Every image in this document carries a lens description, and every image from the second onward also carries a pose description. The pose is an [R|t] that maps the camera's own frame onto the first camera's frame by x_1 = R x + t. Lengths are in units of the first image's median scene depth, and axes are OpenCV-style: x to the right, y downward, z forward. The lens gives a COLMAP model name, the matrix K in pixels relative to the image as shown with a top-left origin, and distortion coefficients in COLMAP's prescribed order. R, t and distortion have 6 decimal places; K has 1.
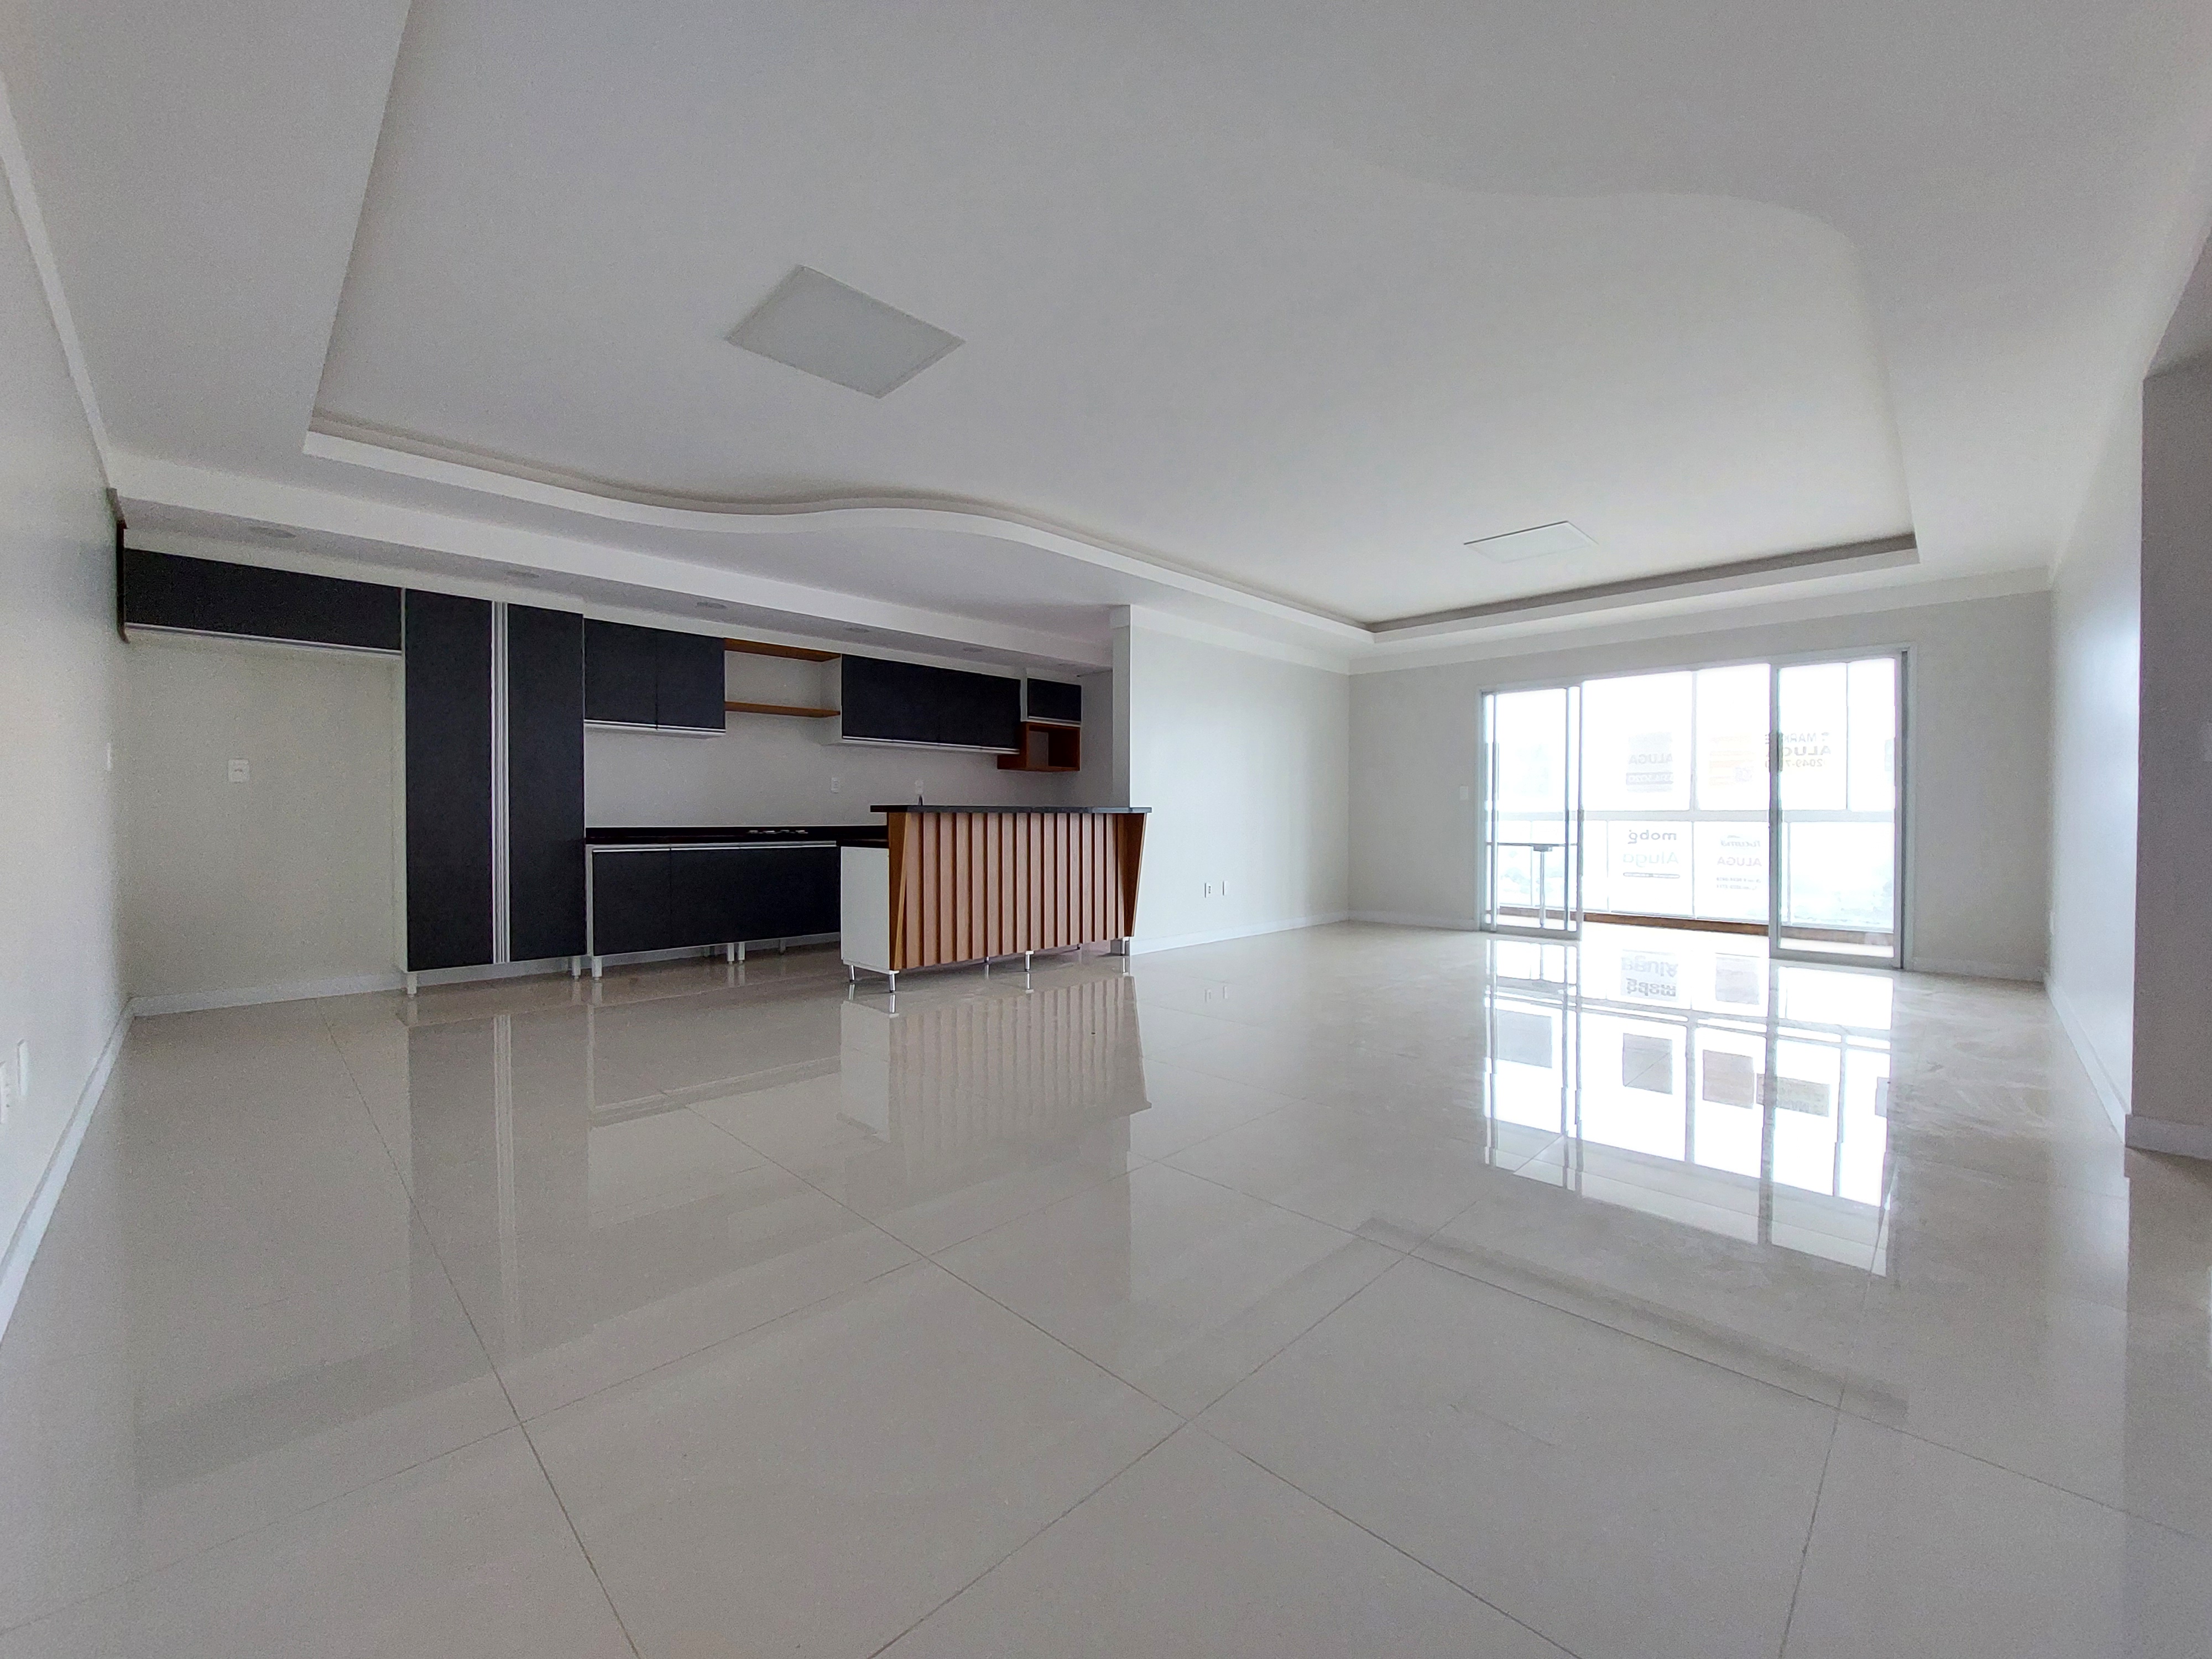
lens RADIAL K [[897.8, 0, 1111.4], [0, 897.8, 828.9], [0, 0, 1]] dist [-0.000838, -0.000014]
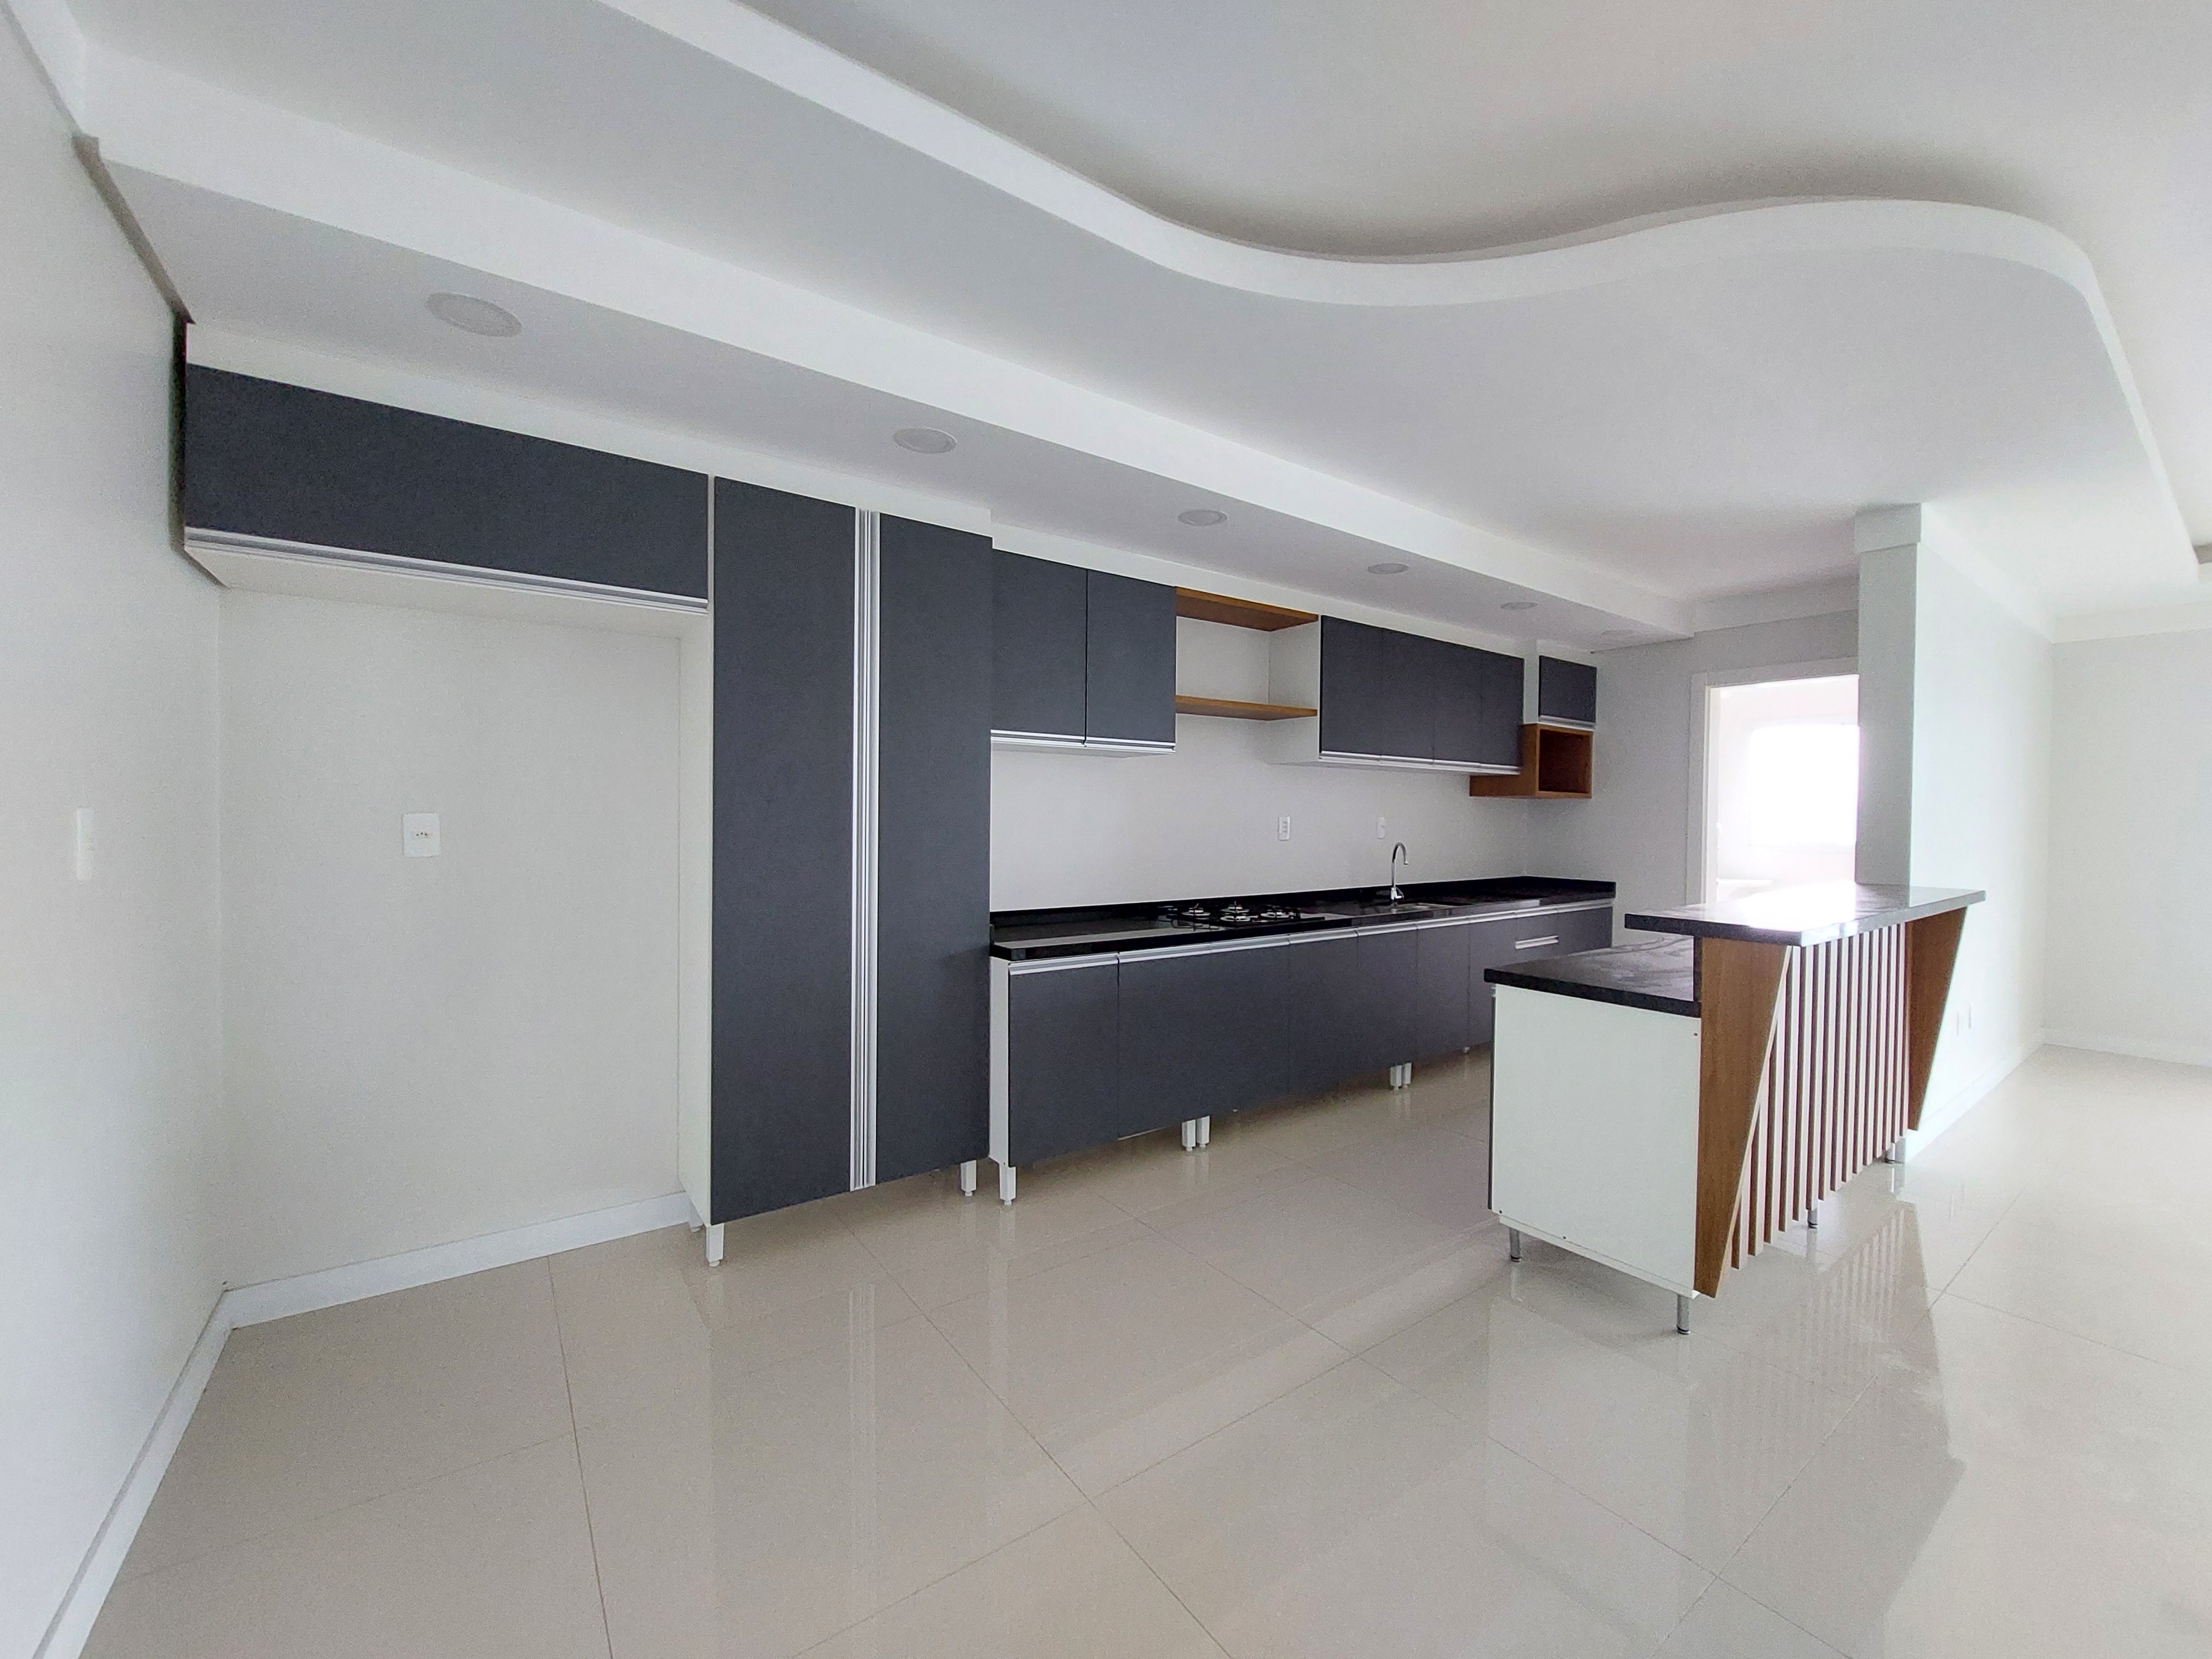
lens RADIAL K [[884.5, 0, 1106.0], [0, 884.5, 829.5], [0, 0, 1]] dist [0.001302, 0.000116]
pose [[0.985983, 0.013999, -0.166256, -0.428588], [-0.013064, 0.999892, 0.006719, -0.065521], [0.166332, -0.004453, 0.986060, 0.481072]]
